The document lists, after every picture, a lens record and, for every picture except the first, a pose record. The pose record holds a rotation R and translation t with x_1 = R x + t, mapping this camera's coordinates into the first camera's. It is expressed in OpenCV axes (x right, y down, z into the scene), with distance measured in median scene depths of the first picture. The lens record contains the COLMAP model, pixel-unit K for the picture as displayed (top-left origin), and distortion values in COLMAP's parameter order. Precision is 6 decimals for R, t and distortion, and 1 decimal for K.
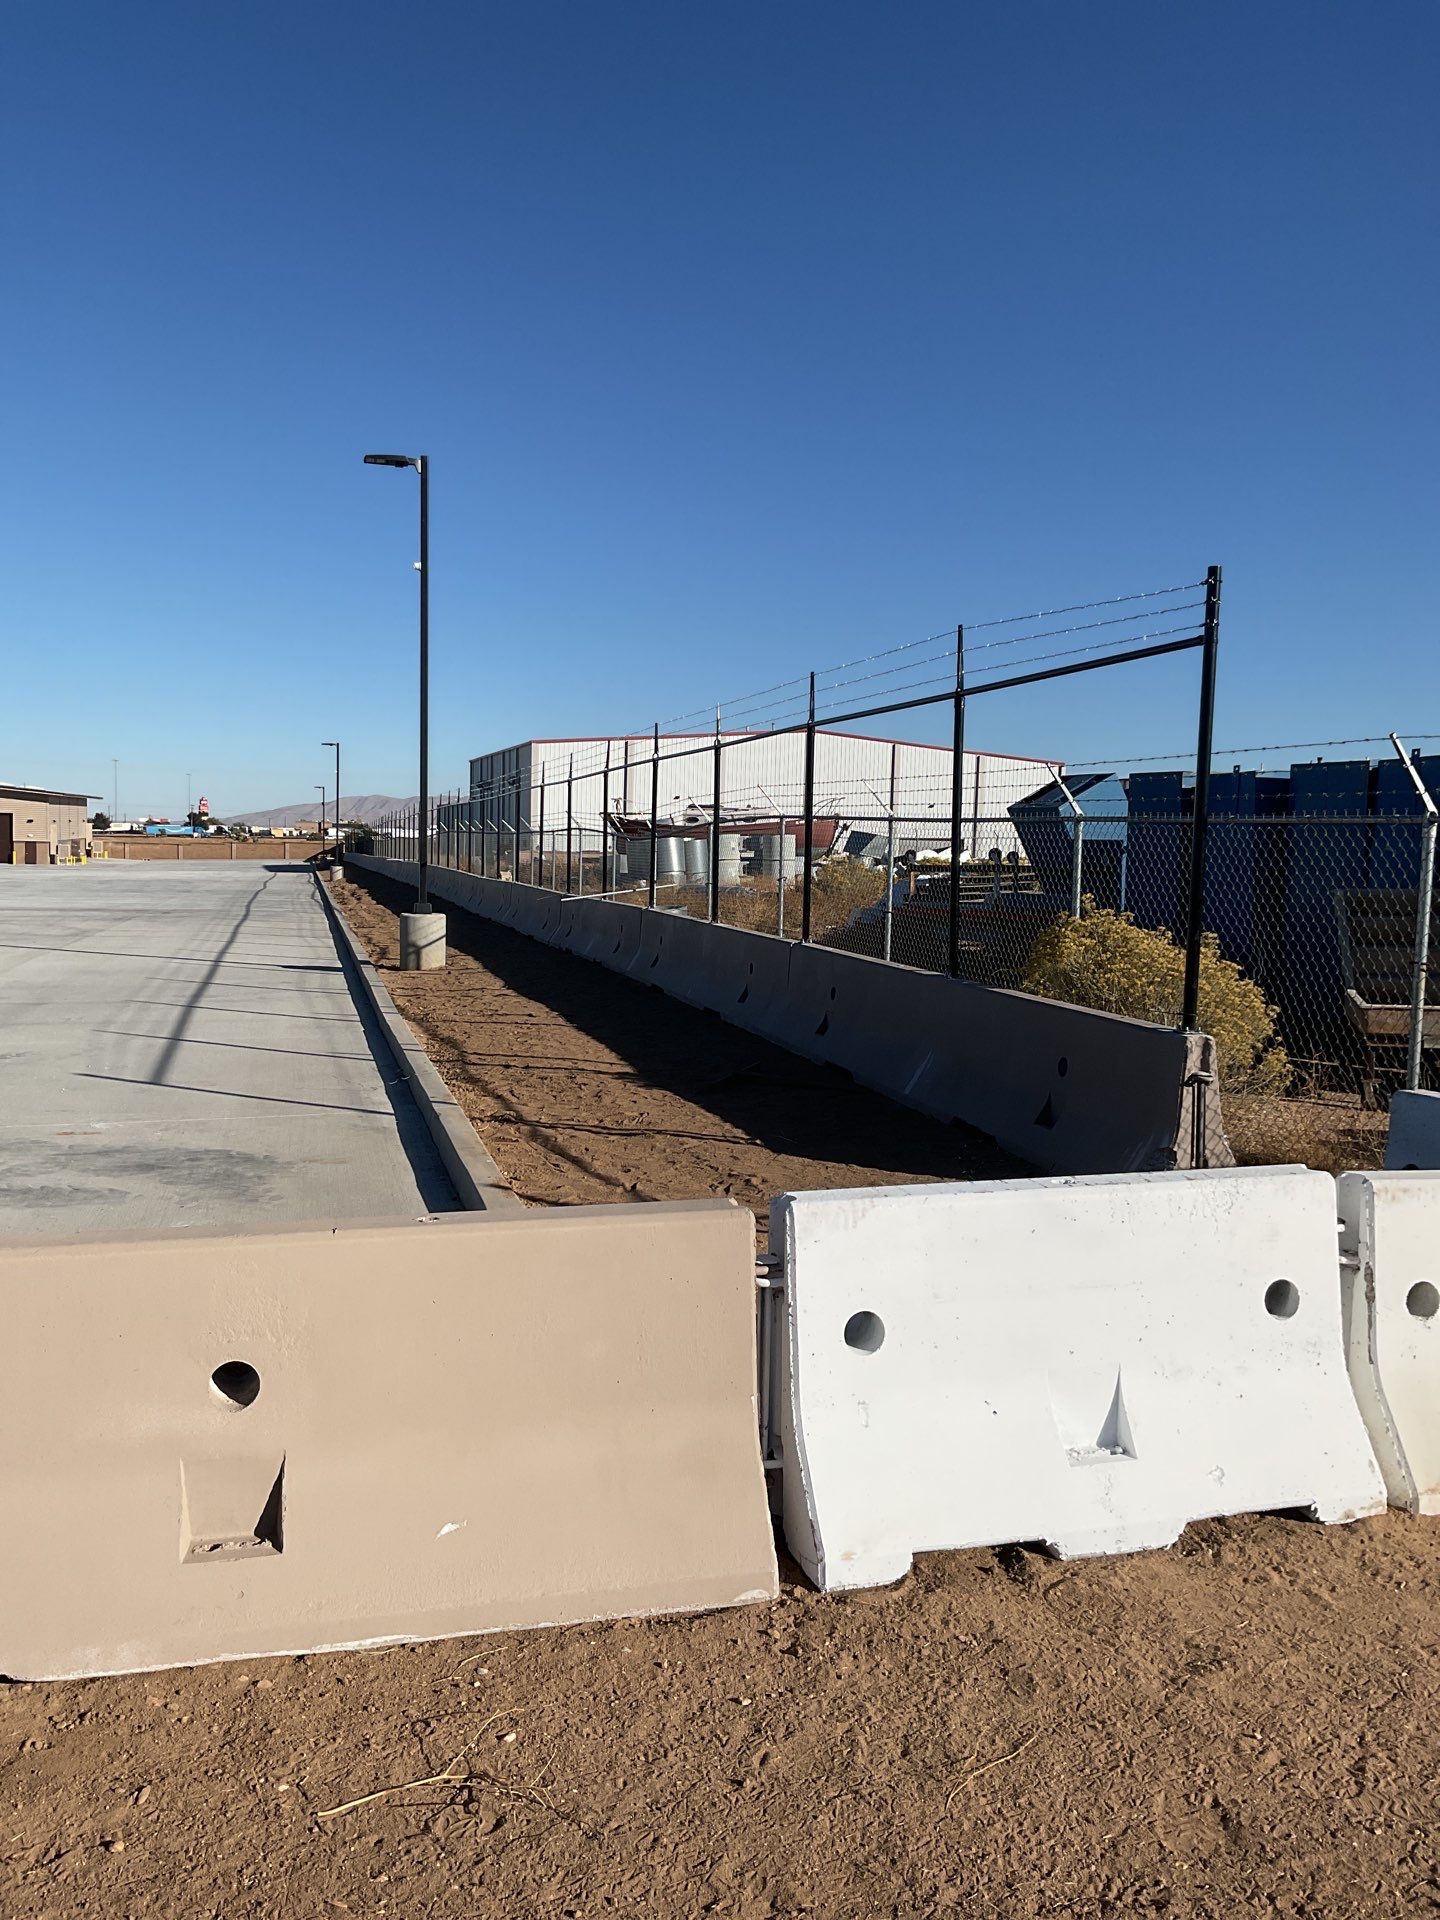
lens RADIAL K [[1547.4, 0, 706.8], [0, 1547.4, 960.4], [0, 0, 1]] dist [0.106717, -0.166786]
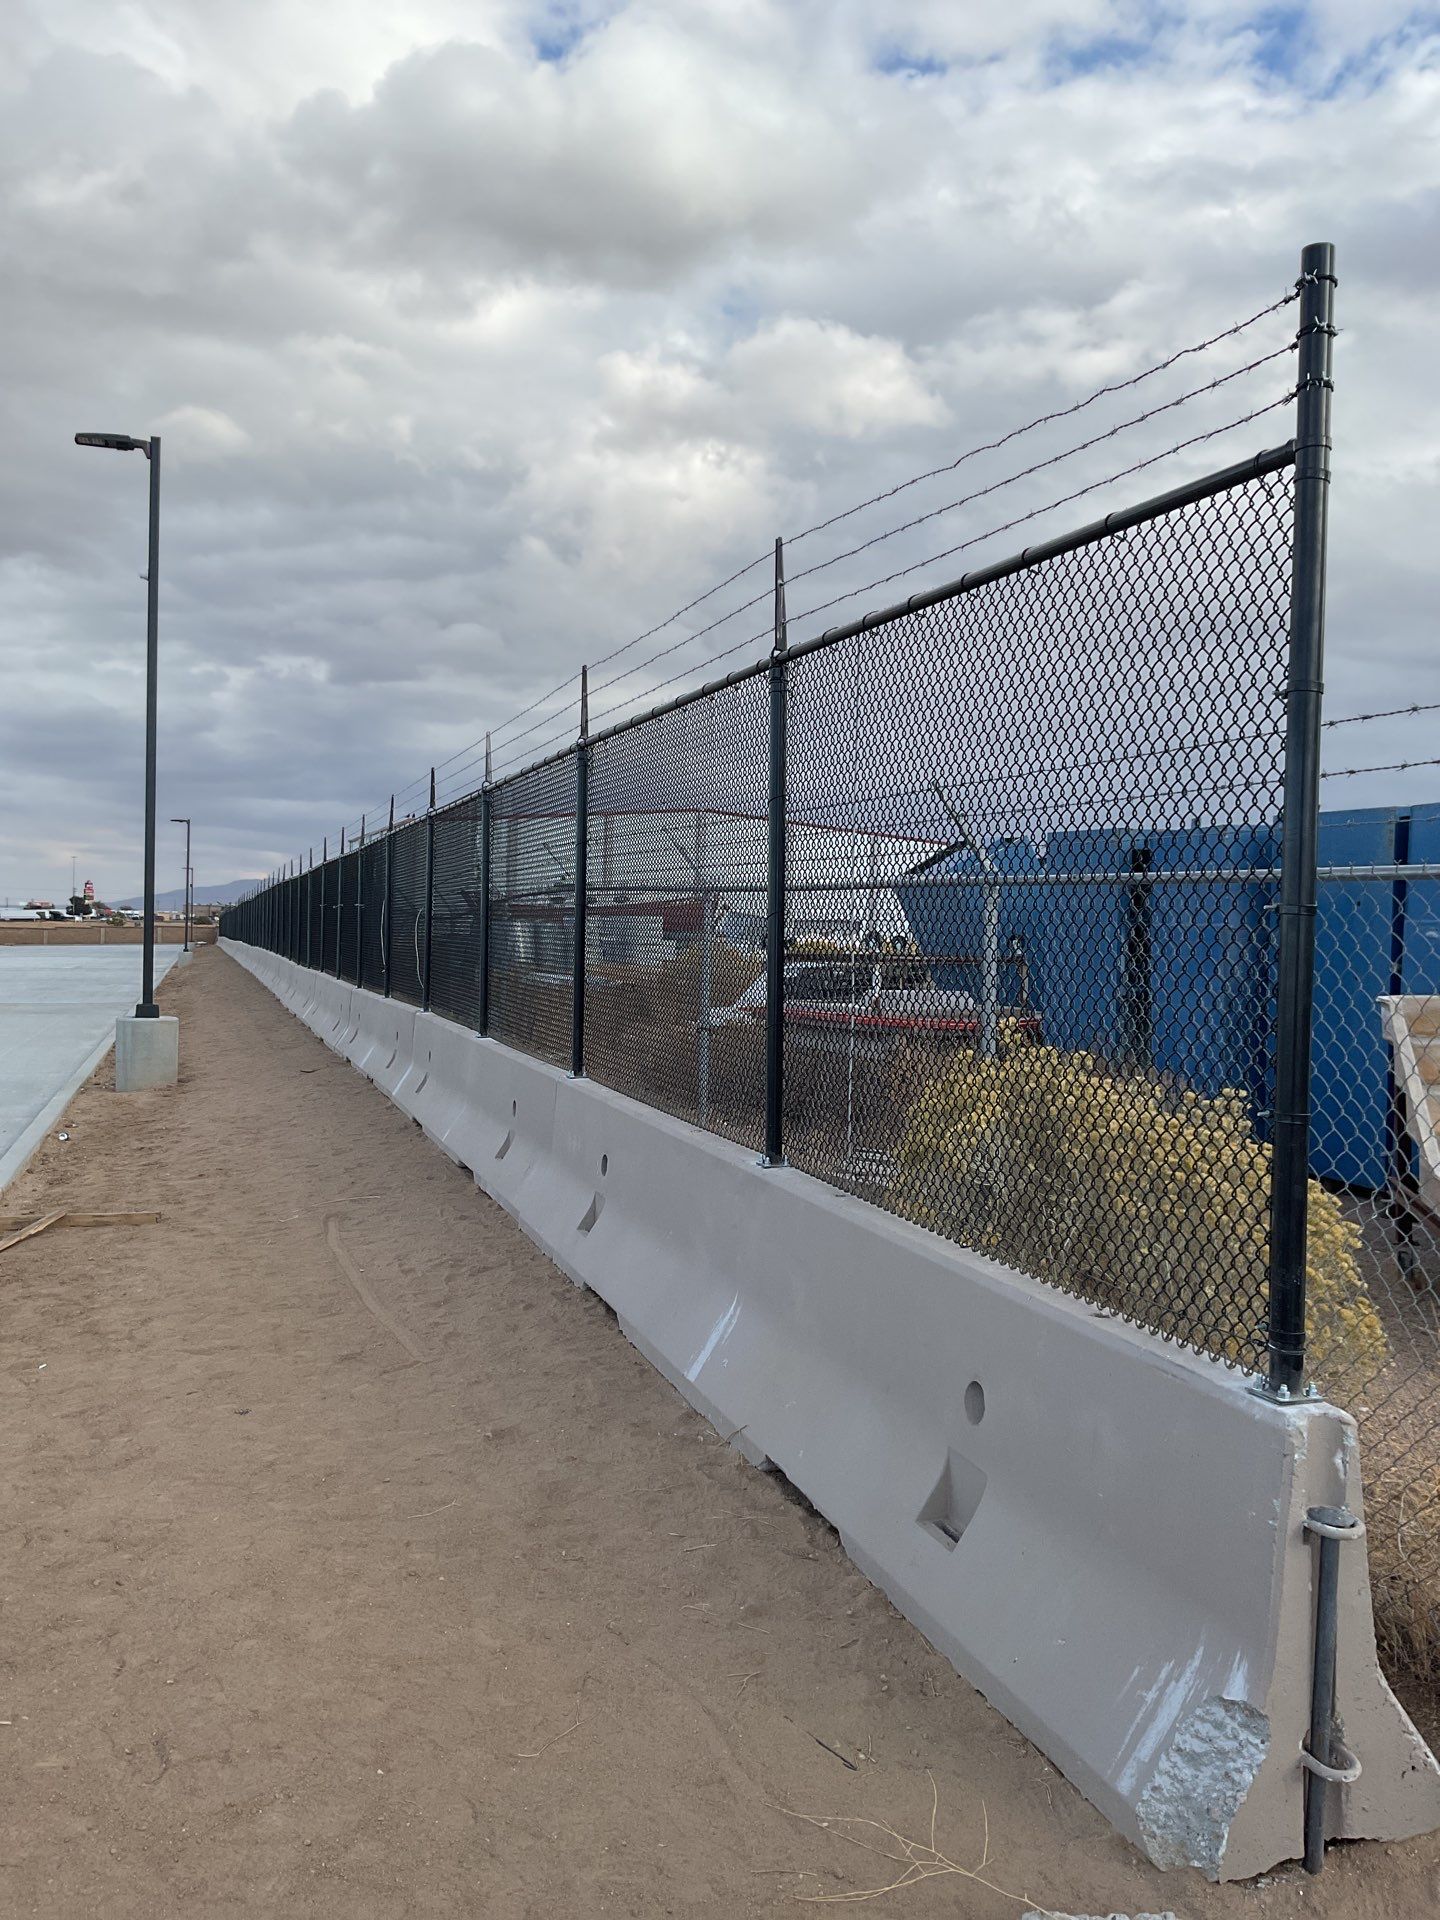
lens RADIAL K [[1547.4, 0, 706.8], [0, 1547.4, 960.4], [0, 0, 1]] dist [0.106717, -0.166786]
pose [[0.998051, -0.002716, 0.062344, 0.053231], [0.006056, 0.998552, -0.053459, -0.016992], [-0.062109, 0.053733, 0.996622, 0.235893]]
